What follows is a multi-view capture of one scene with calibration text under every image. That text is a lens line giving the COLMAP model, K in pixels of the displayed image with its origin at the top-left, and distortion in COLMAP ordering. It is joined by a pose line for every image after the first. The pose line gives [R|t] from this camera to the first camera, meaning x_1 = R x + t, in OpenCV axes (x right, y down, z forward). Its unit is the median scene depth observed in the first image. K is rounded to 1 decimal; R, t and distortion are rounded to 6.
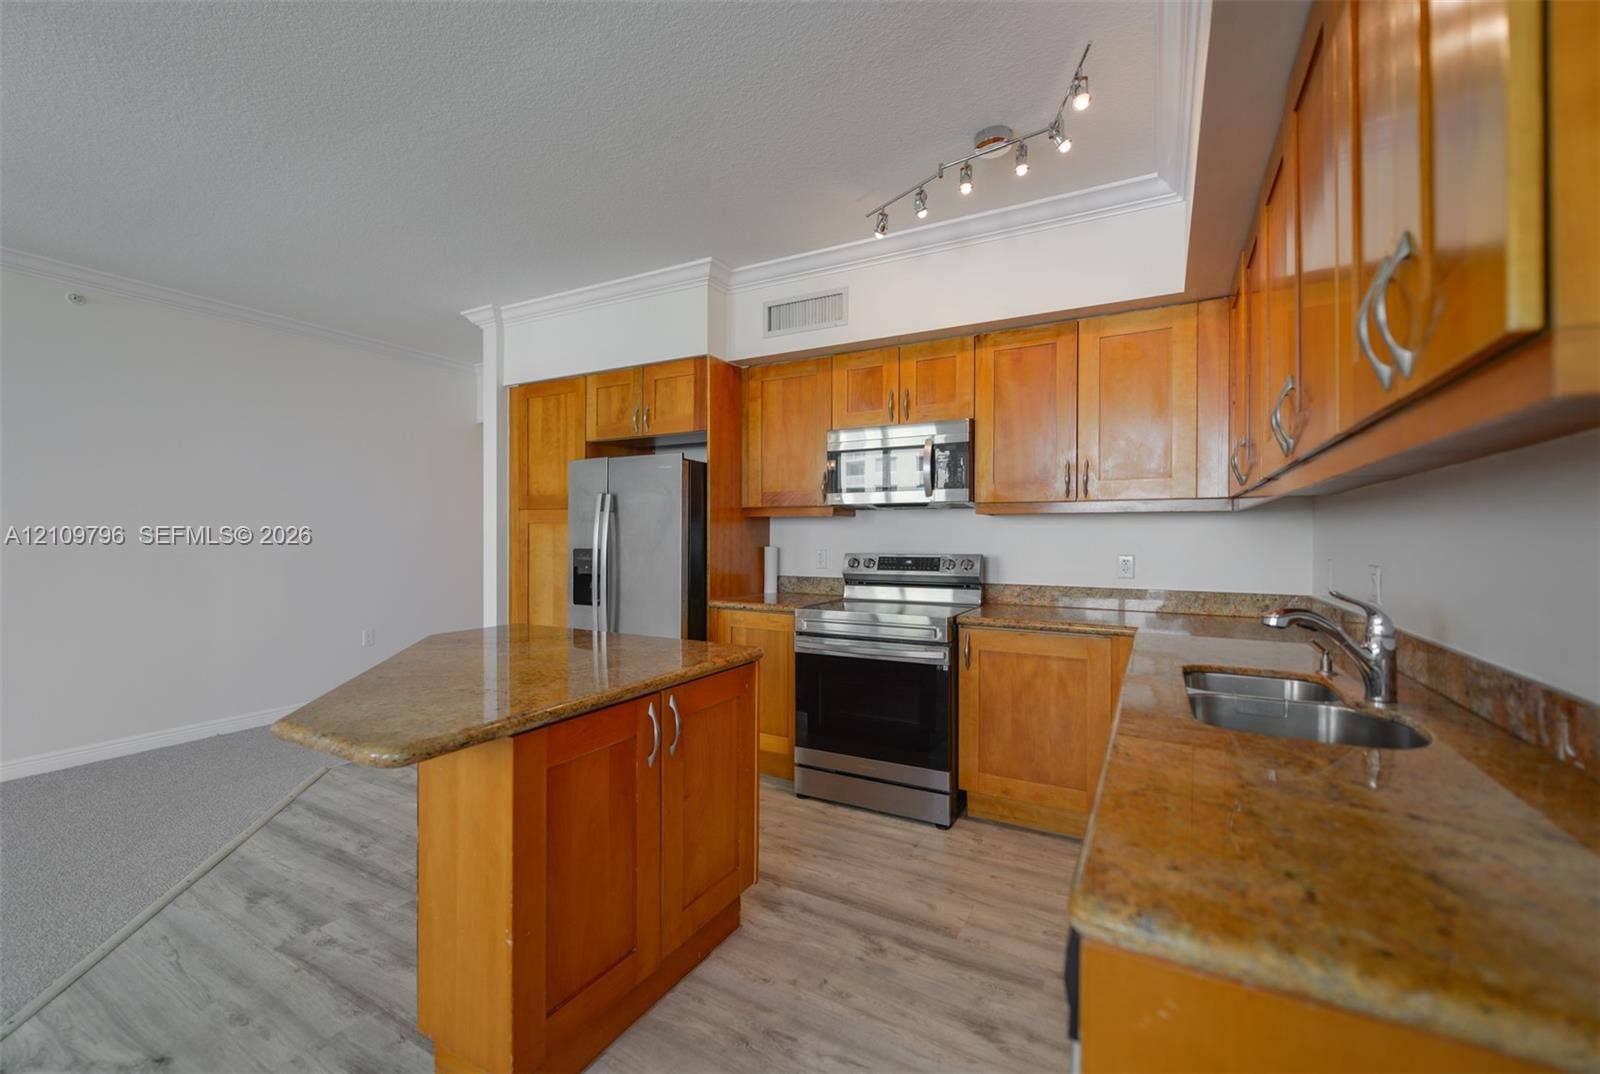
lens RADIAL K [[662.9, 0, 788.4], [0, 662.9, 538.6], [0, 0, 1]] dist [0.001404, -0.000387]
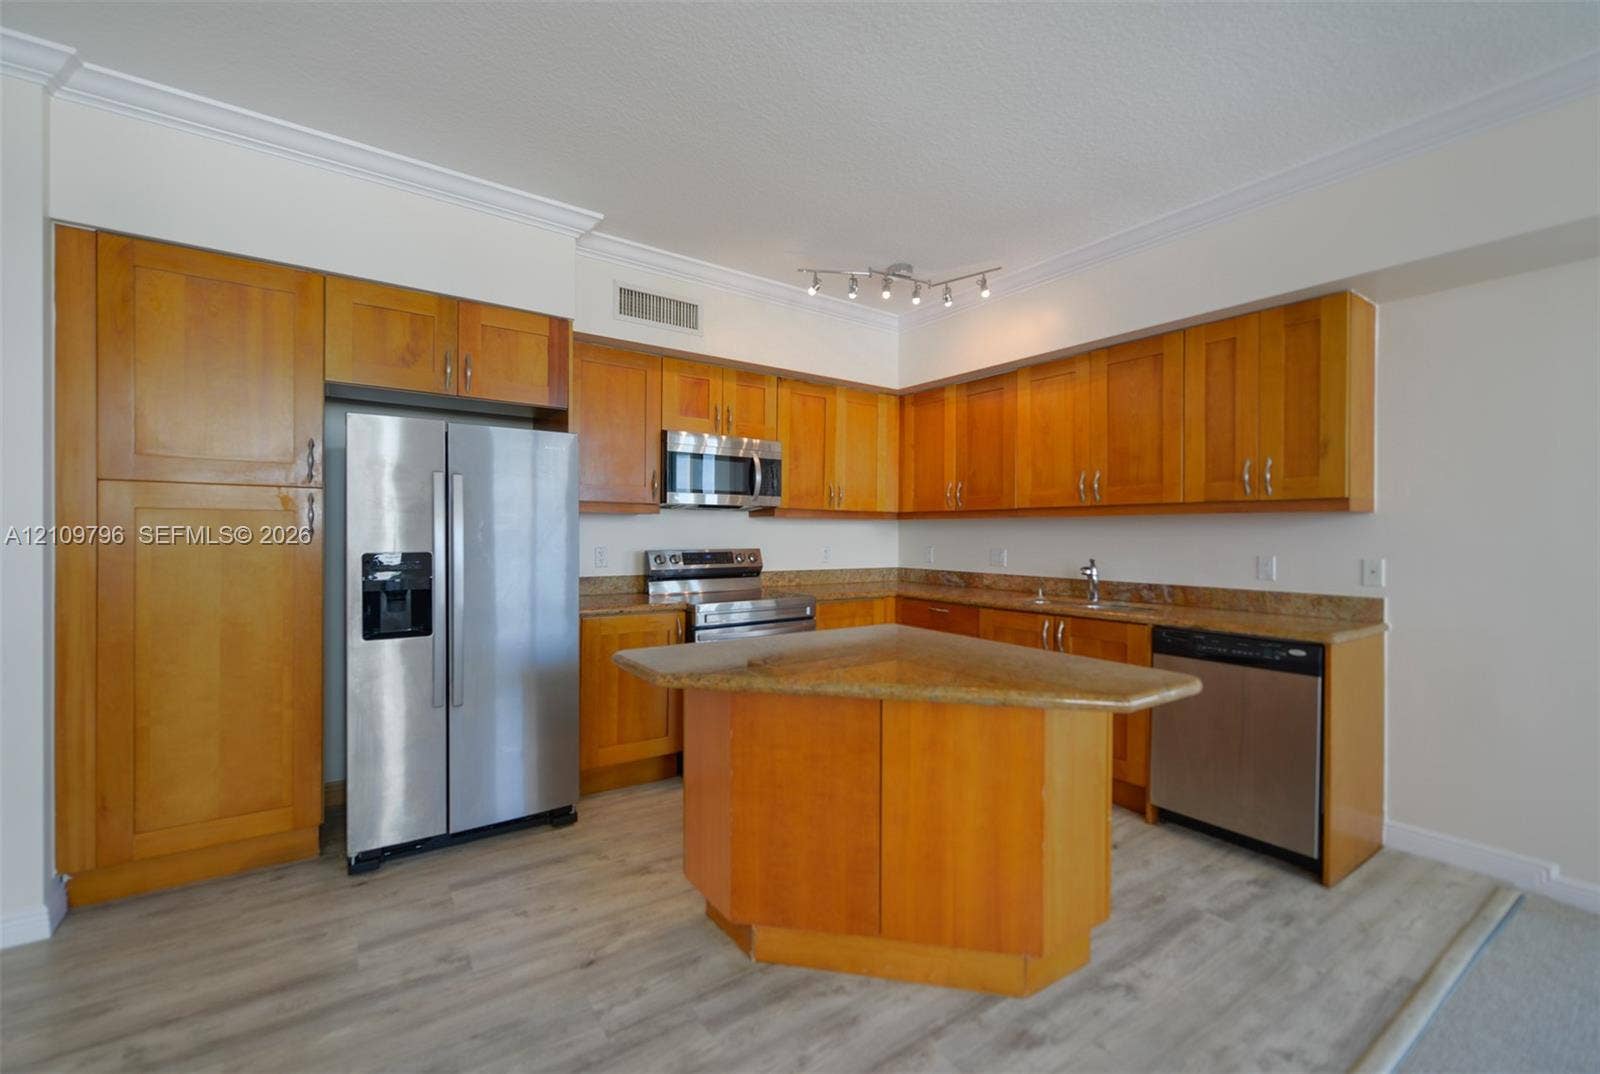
lens RADIAL K [[662.9, 0, 788.4], [0, 662.9, 538.6], [0, 0, 1]] dist [0.001404, -0.000387]
pose [[0.437997, -0.006049, 0.898956, -0.860976], [-0.002804, 0.999963, 0.008095, -0.005532], [-0.898972, -0.006067, 0.437964, 0.425600]]
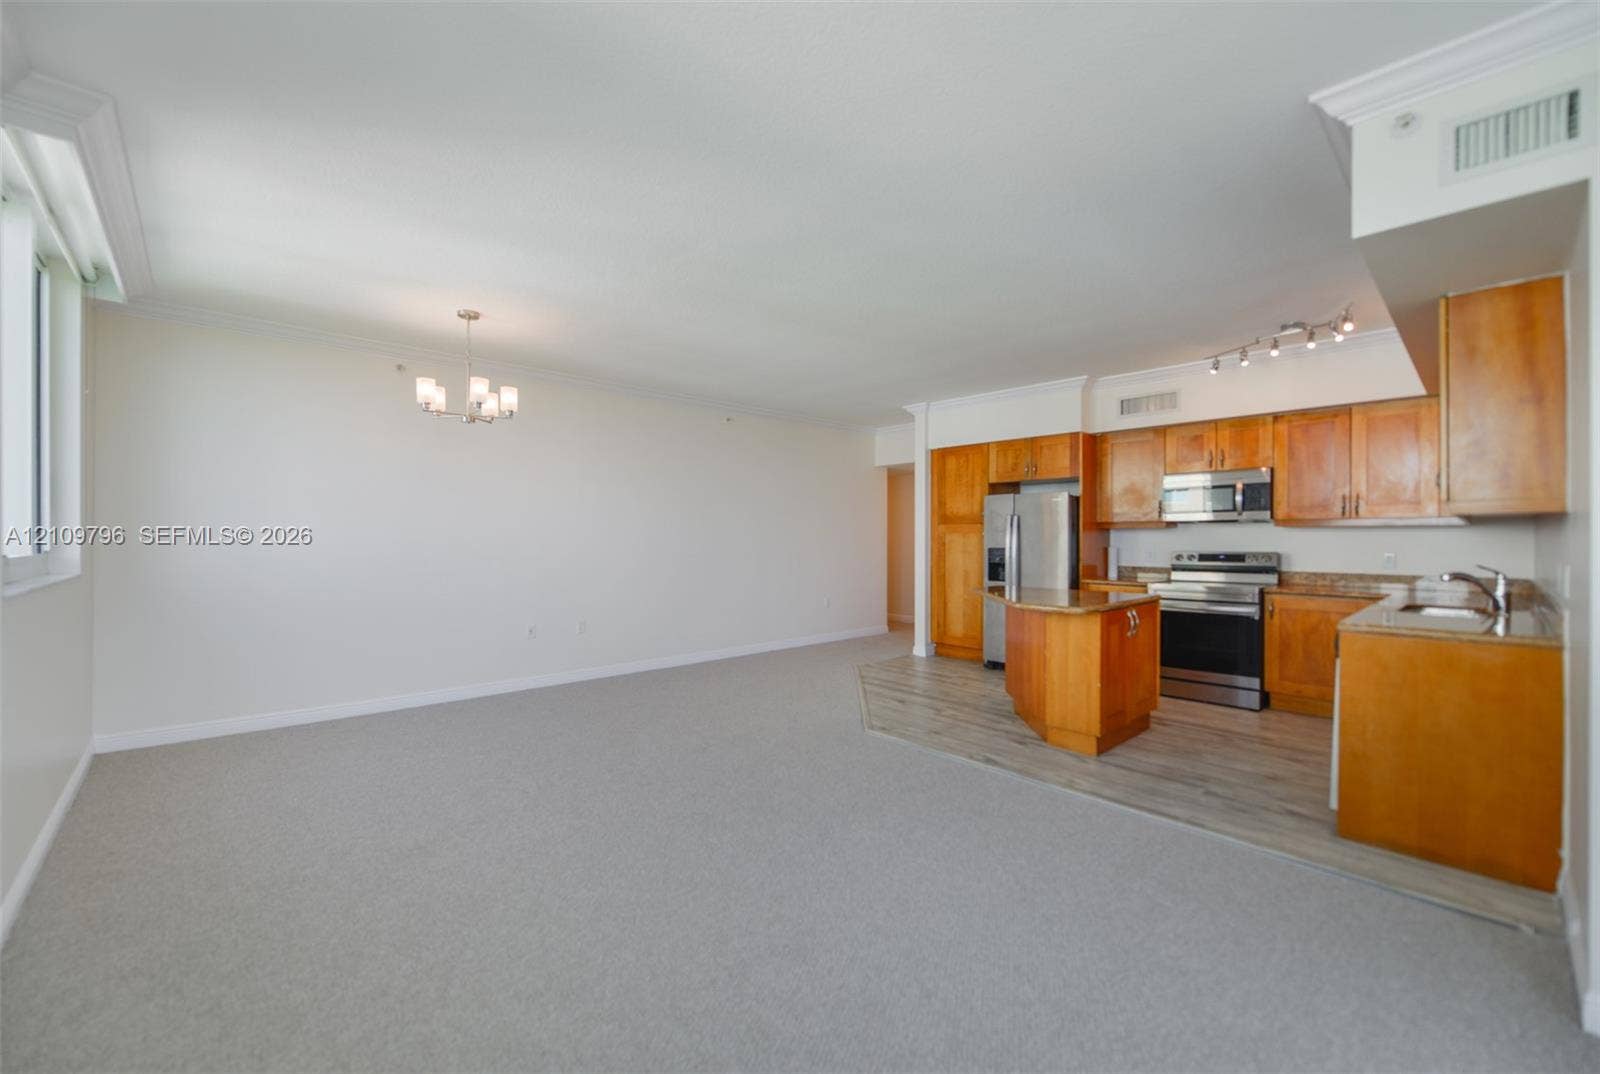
lens RADIAL K [[640.6, 0, 789.0], [0, 640.6, 541.3], [0, 0, 1]] dist [0.000195, -0.005482]
pose [[0.947614, -0.000303, -0.319419, -0.340417], [0.000178, 1.000000, -0.000418, -0.001049], [0.319419, 0.000339, 0.947614, -0.852562]]
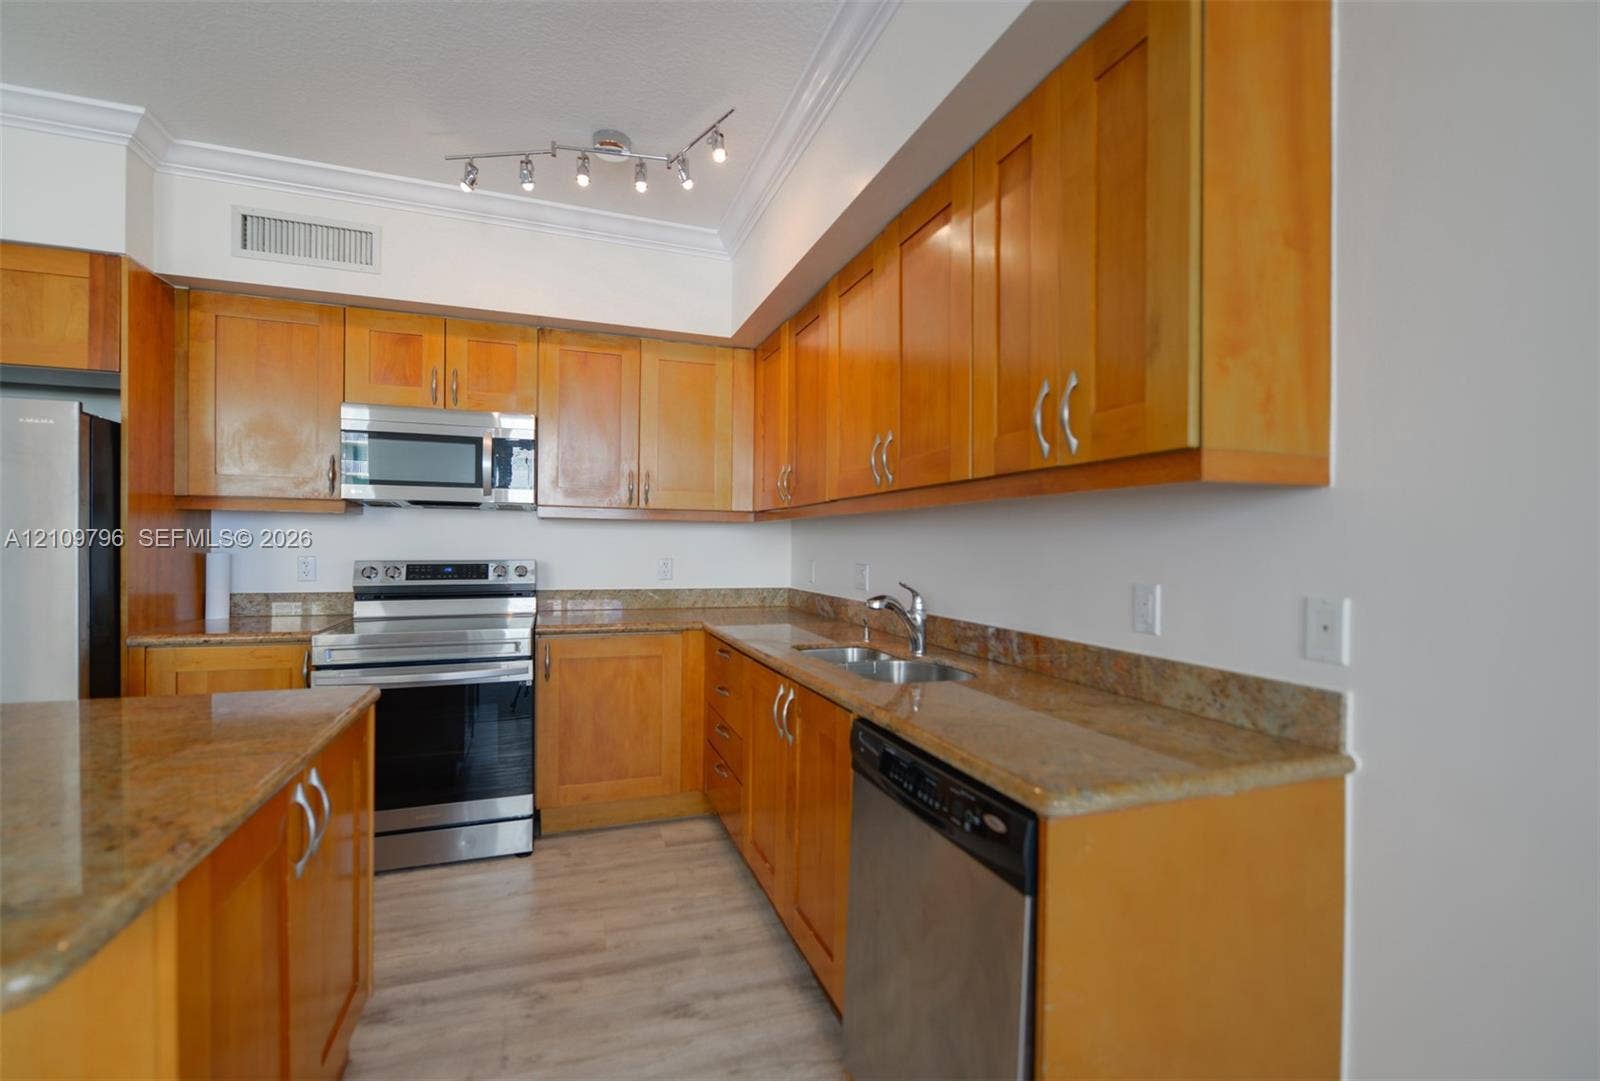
lens RADIAL K [[683.4, 0, 788.5], [0, 683.4, 550.8], [0, 0, 1]] dist [-0.006214, -0.000310]
pose [[0.660512, -0.002863, 0.750810, -0.214809], [-0.006732, 0.999930, 0.009735, -0.001045], [-0.750786, -0.011485, 0.660446, 0.088727]]
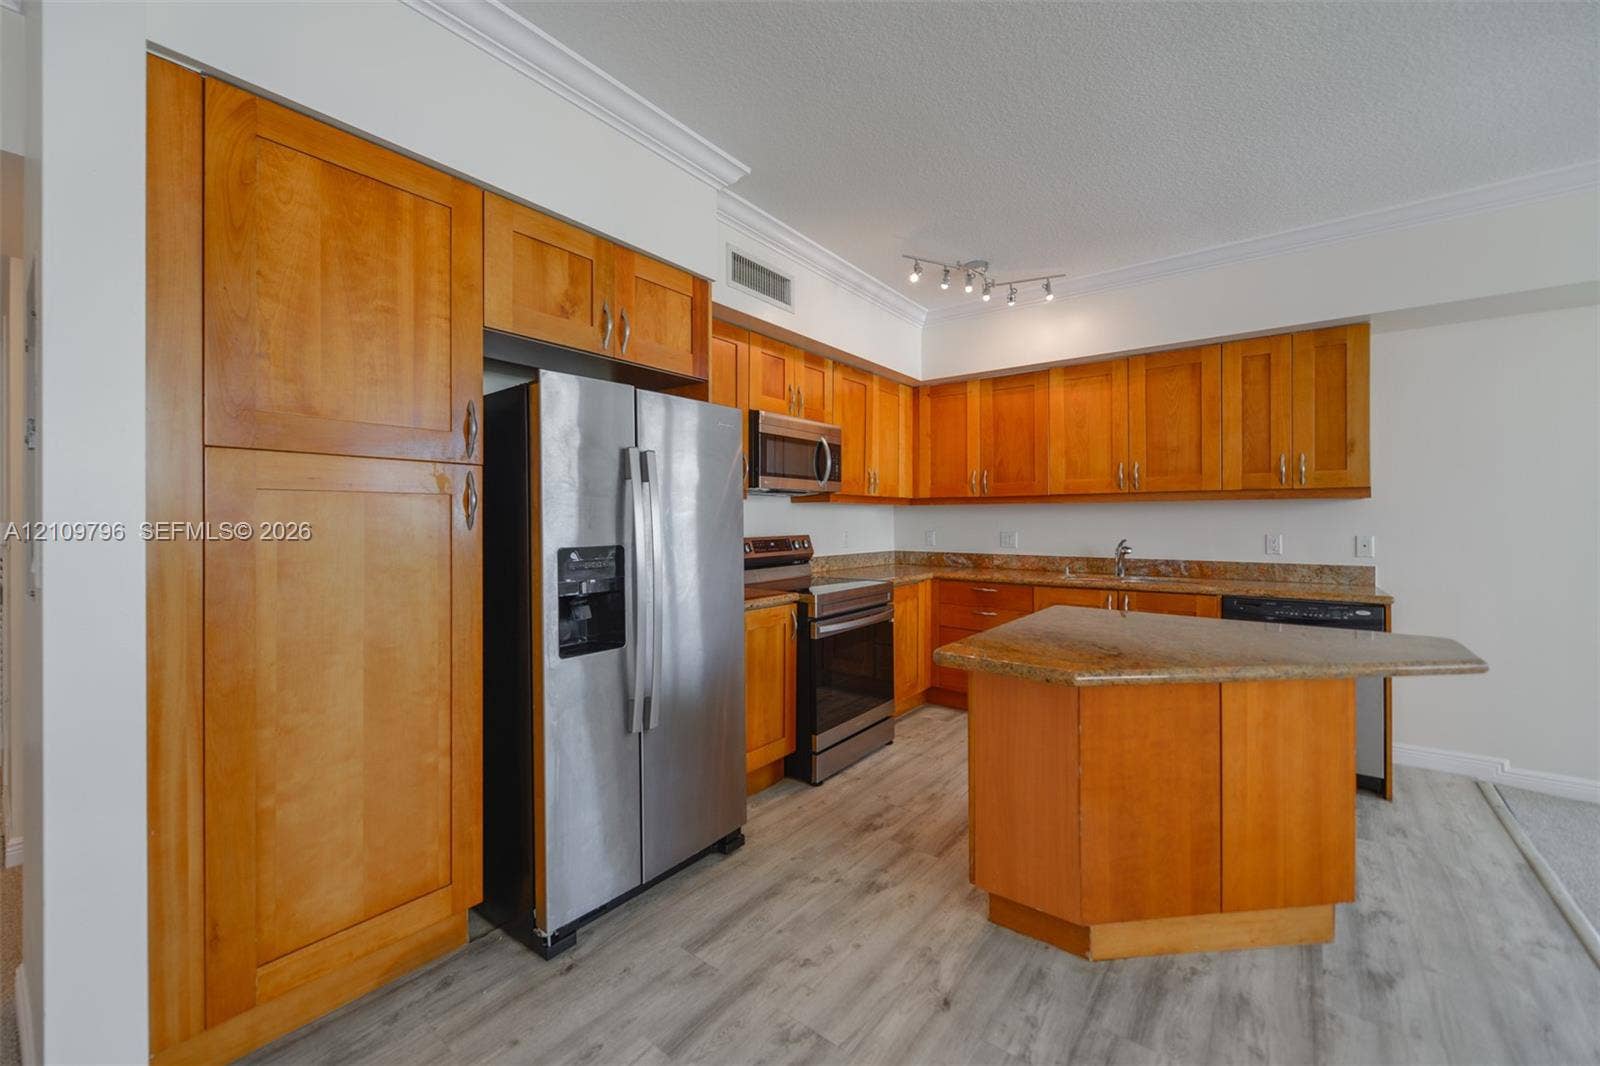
lens RADIAL K [[630.5, 0, 792.3], [0, 630.5, 521.1], [0, 0, 1]] dist [-0.001917, -0.000411]
pose [[0.152453, -0.005645, 0.988295, -0.922359], [0.004767, 0.999976, 0.004977, -0.007835], [-0.988299, 0.003952, 0.152476, 0.902389]]
